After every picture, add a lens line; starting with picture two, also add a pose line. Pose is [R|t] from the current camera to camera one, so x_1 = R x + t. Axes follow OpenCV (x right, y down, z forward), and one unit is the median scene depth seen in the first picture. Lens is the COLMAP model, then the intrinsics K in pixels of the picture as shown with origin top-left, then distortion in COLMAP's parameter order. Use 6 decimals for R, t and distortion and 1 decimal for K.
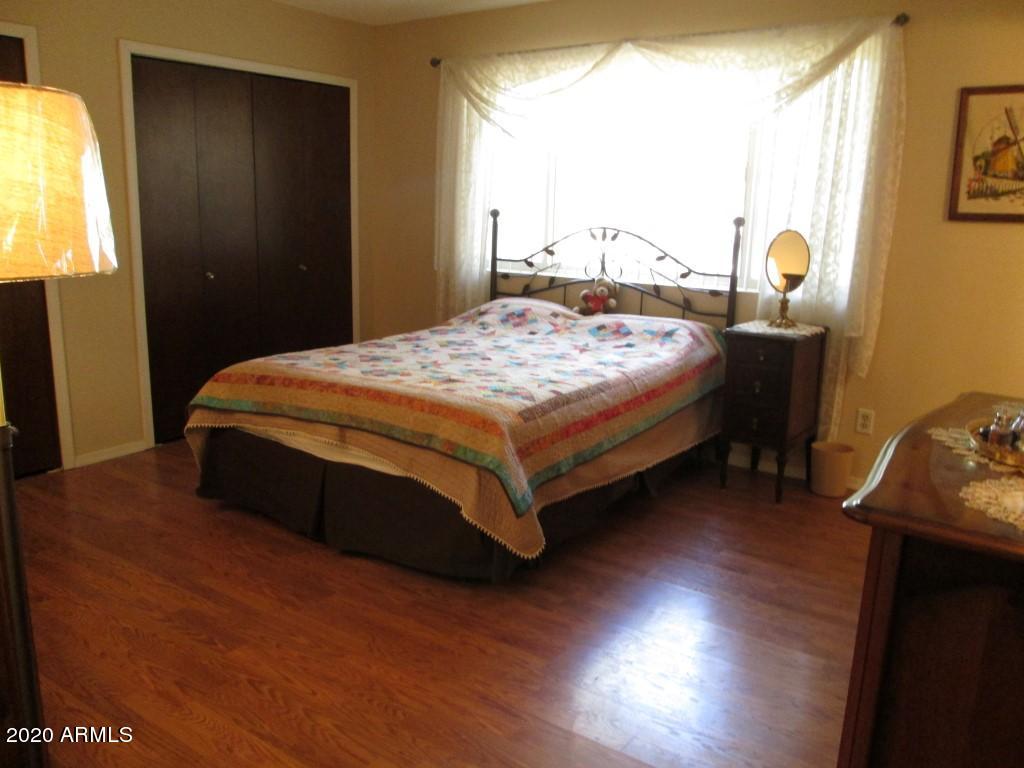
lens RADIAL K [[844.2, 0, 509.1], [0, 844.2, 375.3], [0, 0, 1]] dist [-0.061608, 0.016500]
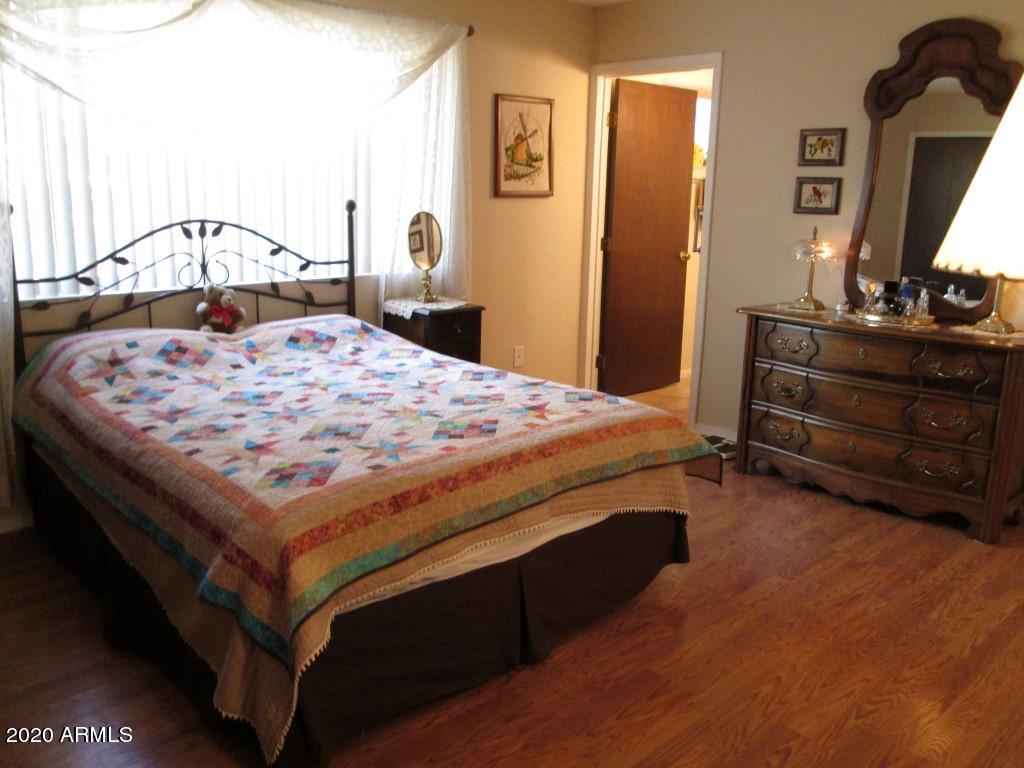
lens RADIAL K [[844.2, 0, 507.4], [0, 844.2, 383.6], [0, 0, 1]] dist [-0.061608, 0.016500]
pose [[0.205383, -0.239437, 0.948941, -0.720845], [0.184384, 0.961714, 0.202753, -0.160575], [-0.961156, 0.133328, 0.241668, 0.664829]]
